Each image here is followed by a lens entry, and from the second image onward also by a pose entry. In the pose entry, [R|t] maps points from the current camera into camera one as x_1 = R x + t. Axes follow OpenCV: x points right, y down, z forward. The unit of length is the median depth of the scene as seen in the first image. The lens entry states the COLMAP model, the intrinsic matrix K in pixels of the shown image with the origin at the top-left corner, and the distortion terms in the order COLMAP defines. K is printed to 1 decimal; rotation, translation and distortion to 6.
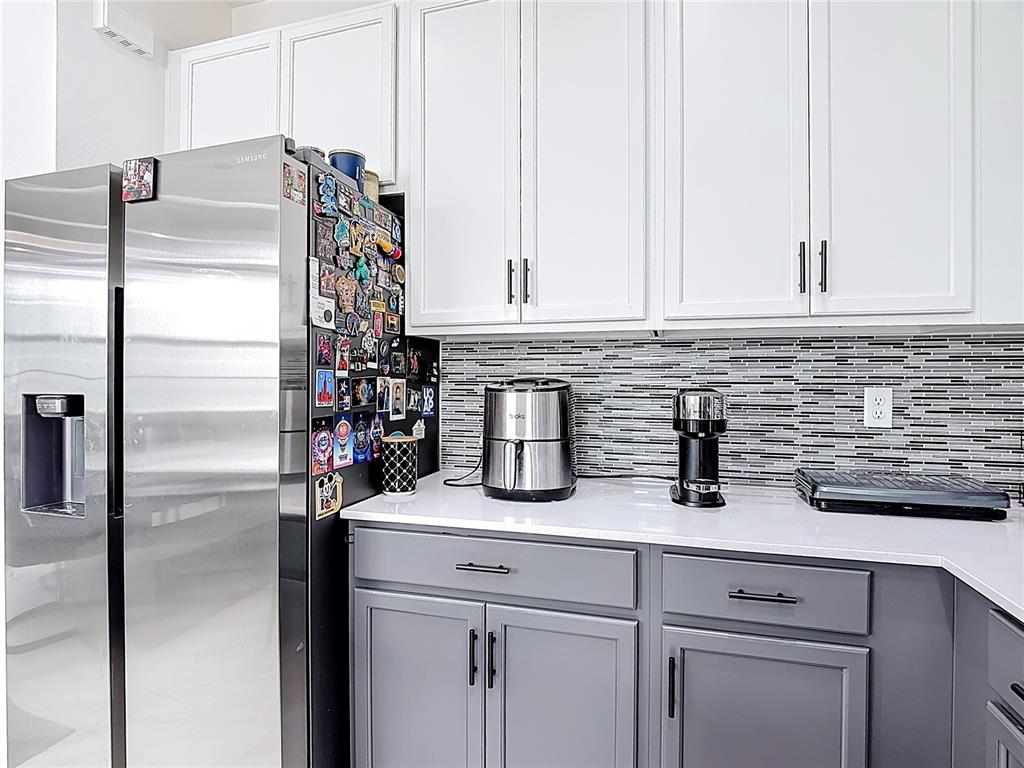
lens RADIAL K [[547.3, 0, 509.7], [0, 547.3, 378.9], [0, 0, 1]] dist [-0.010233, -0.004238]
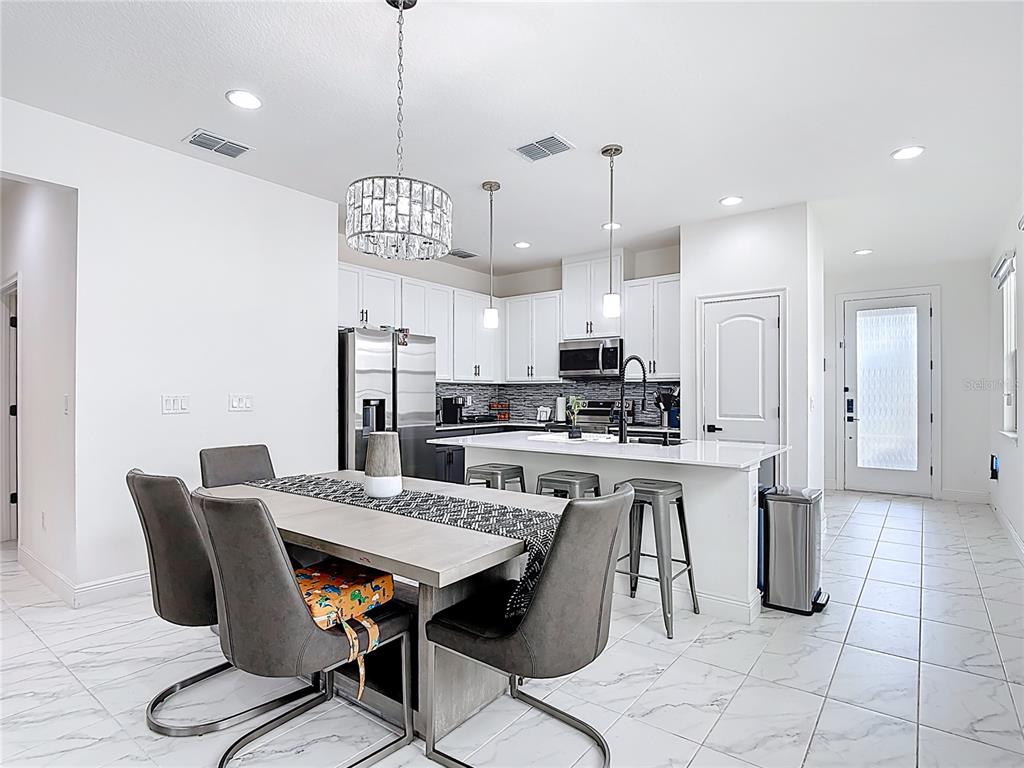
lens RADIAL K [[547.3, 0, 503.1], [0, 547.3, 388.8], [0, 0, 1]] dist [-0.010233, -0.004238]
pose [[0.364248, 0.006139, 0.931282, -3.207659], [0.003376, 0.999963, -0.007912, -0.007310], [-0.931296, 0.006026, 0.364214, -0.790236]]
